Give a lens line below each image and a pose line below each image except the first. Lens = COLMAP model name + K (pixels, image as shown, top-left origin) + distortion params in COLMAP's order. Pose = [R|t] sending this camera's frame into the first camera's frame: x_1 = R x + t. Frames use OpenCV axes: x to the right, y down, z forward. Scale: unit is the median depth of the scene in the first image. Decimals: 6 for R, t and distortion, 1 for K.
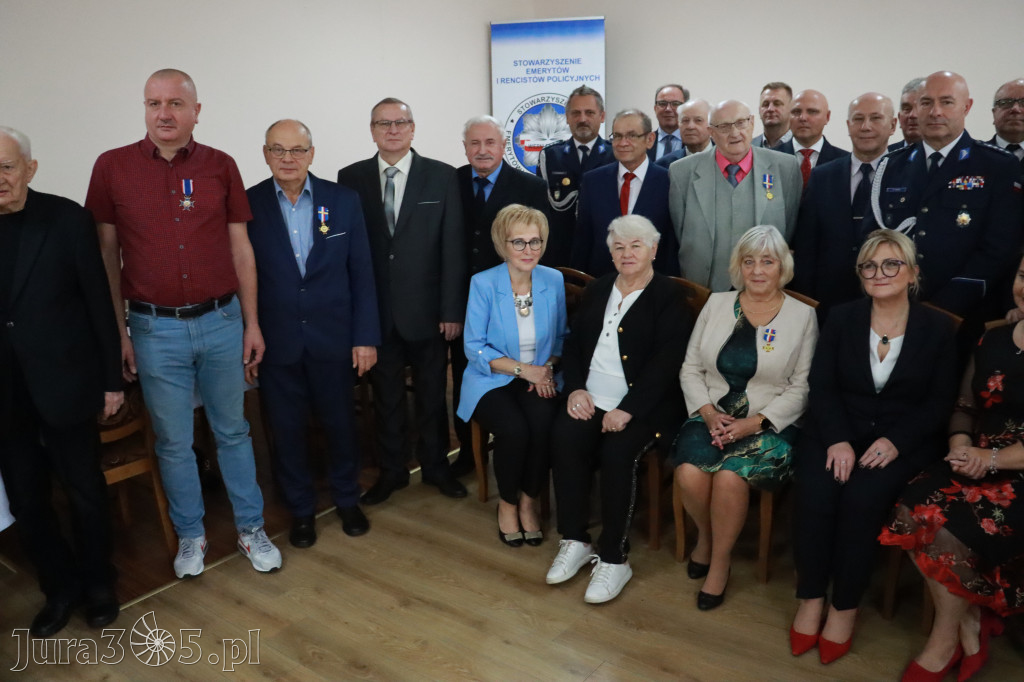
lens RADIAL K [[844.8, 0, 510.6], [0, 844.8, 346.7], [0, 0, 1]] dist [-0.183734, 0.159287]
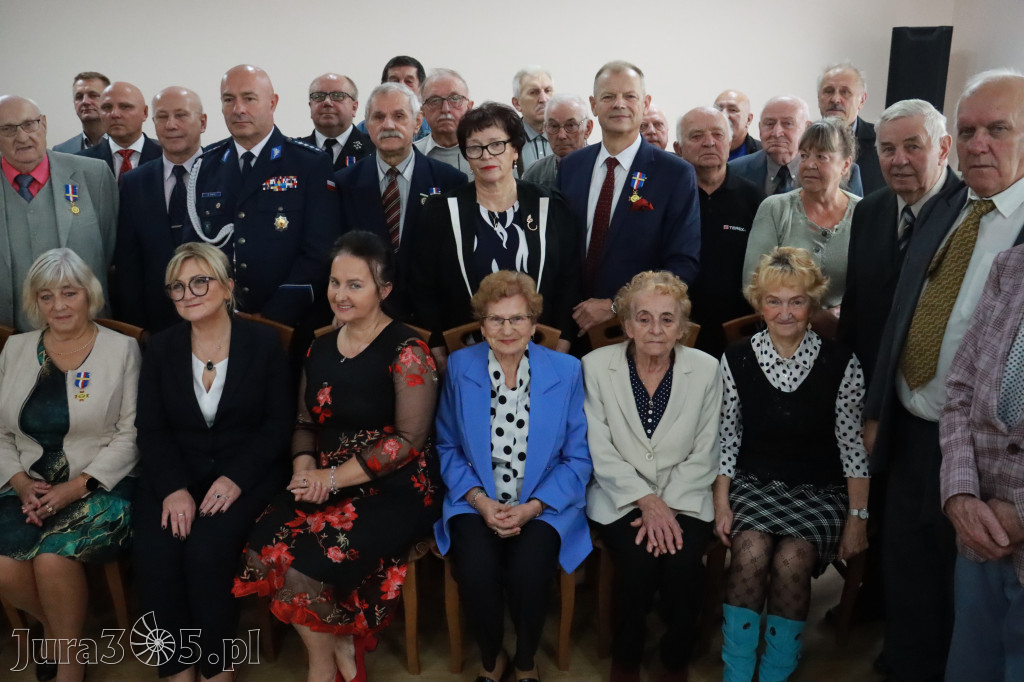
lens RADIAL K [[851.5, 0, 512.4], [0, 851.5, 352.1], [0, 0, 1]] dist [-0.189436, 0.161422]
pose [[0.778572, -0.150398, 0.609266, 0.143138], [0.135593, 0.988241, 0.070676, -0.038243], [-0.612731, 0.027585, 0.789810, 0.068155]]
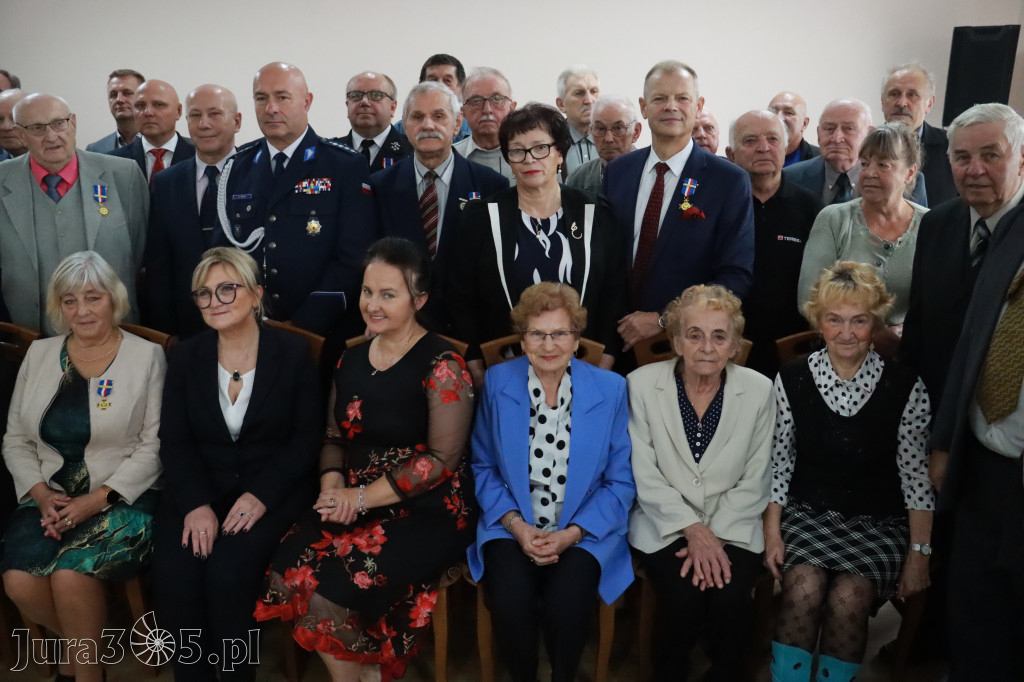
lens RADIAL K [[851.5, 0, 512.4], [0, 851.5, 352.1], [0, 0, 1]] dist [-0.189436, 0.161422]
pose [[0.808285, -0.136025, 0.572864, 0.170620], [0.120996, 0.990556, 0.064486, -0.049117], [-0.576225, 0.017191, 0.817110, 0.104152]]
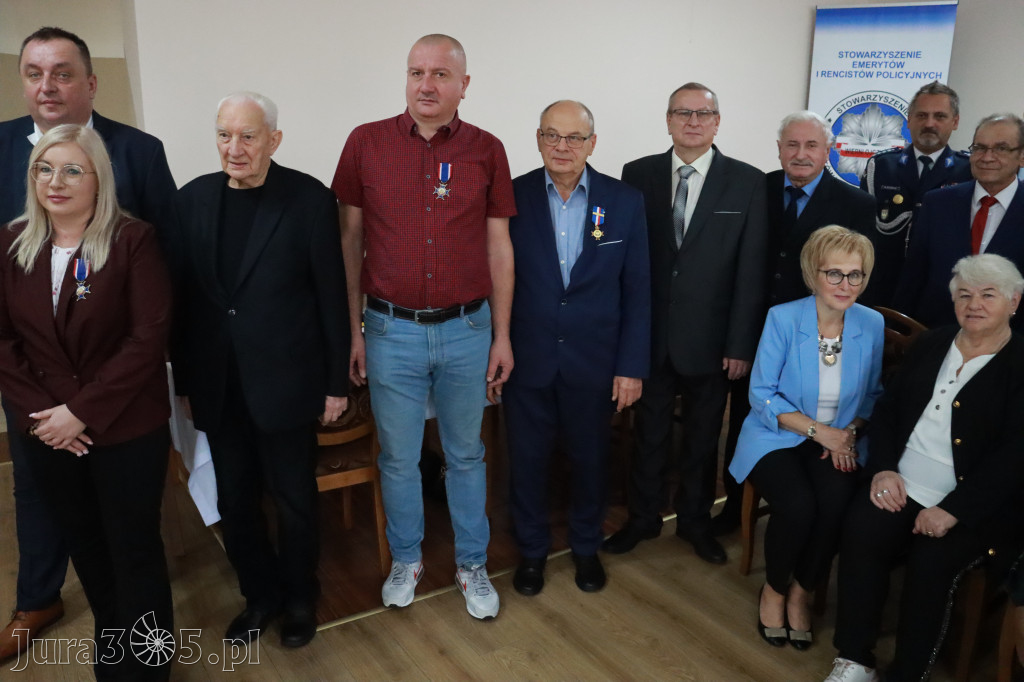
lens RADIAL K [[844.8, 0, 510.6], [0, 844.8, 346.7], [0, 0, 1]] dist [-0.183734, 0.159287]
pose [[0.939584, 0.128179, -0.317414, -0.024336], [-0.124107, 0.991716, 0.033108, -0.047096], [0.319028, 0.008286, 0.947709, 0.179418]]
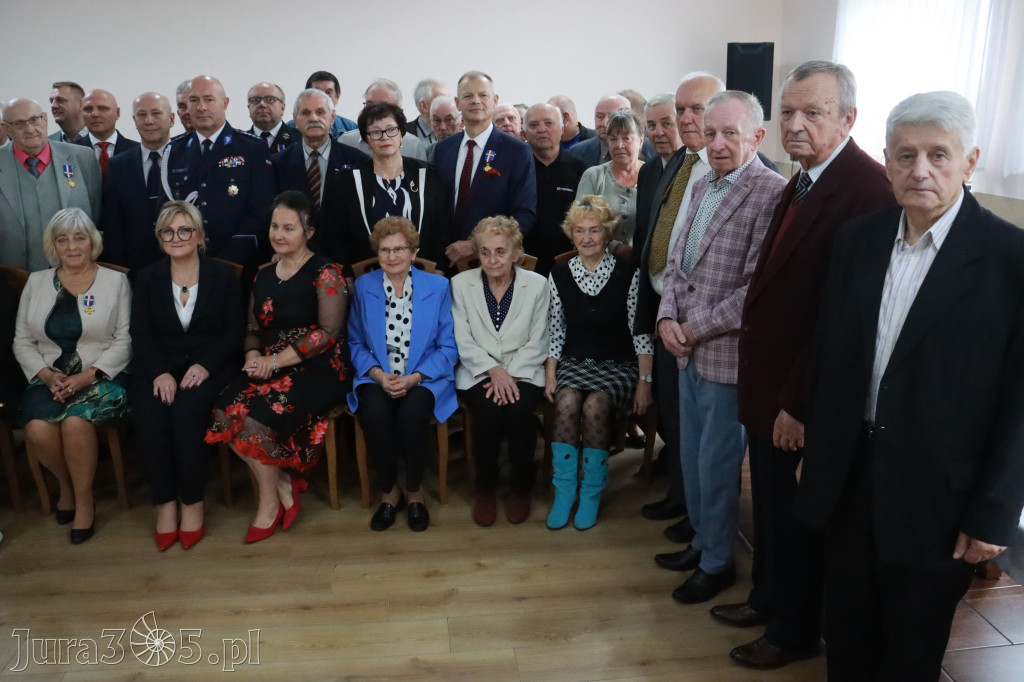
lens RADIAL K [[851.5, 0, 512.4], [0, 851.5, 352.1], [0, 0, 1]] dist [-0.189436, 0.161422]
pose [[0.718010, -0.160496, 0.677276, -0.050016], [0.156851, 0.985333, 0.067212, 0.070912], [-0.678129, 0.057973, 0.732653, -0.232871]]
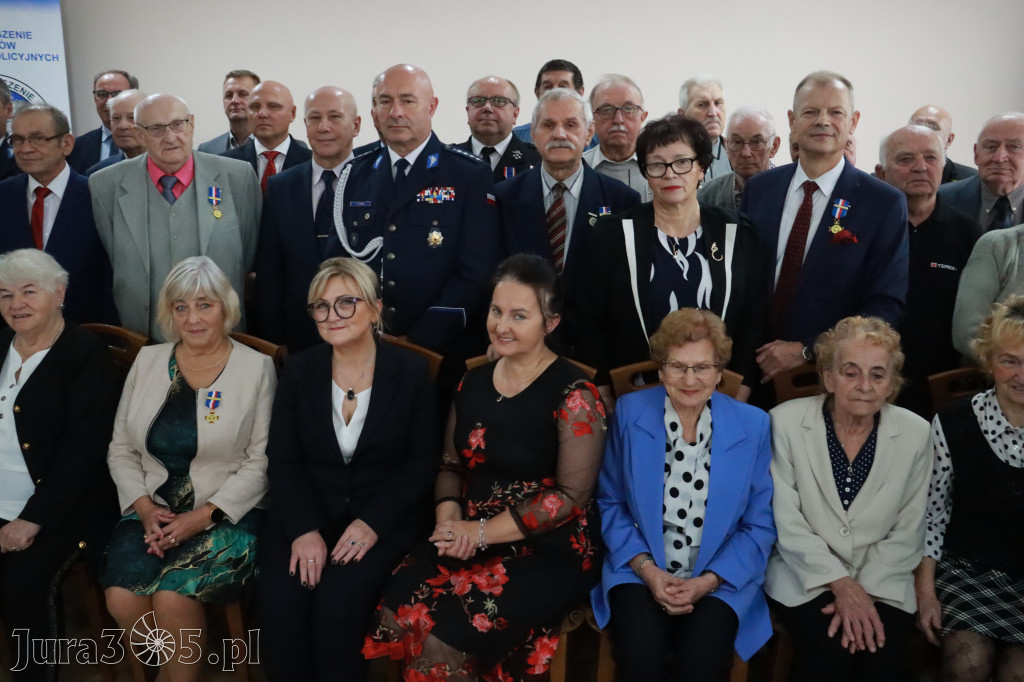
lens RADIAL K [[856.0, 0, 512.0], [0, 856.0, 341.0], [0, 0, 1]] dist [-0.189372, 0.162671]
pose [[0.863498, -0.092468, 0.495803, 0.161819], [0.087837, 0.995598, 0.032703, -0.066403], [-0.496645, 0.015311, 0.867819, 0.169287]]
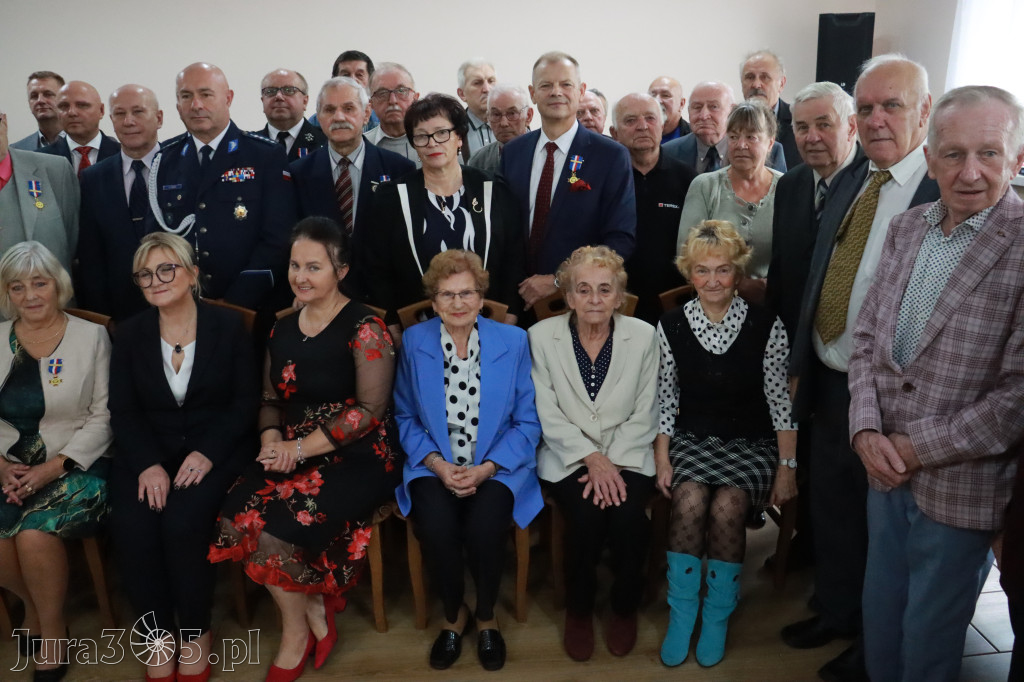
lens RADIAL K [[851.5, 0, 512.4], [0, 851.5, 352.1], [0, 0, 1]] dist [-0.189436, 0.161422]
pose [[0.738842, -0.182334, 0.648743, 0.105880], [0.164509, 0.982375, 0.088747, -0.023143], [-0.653490, 0.041154, 0.755815, 0.019959]]
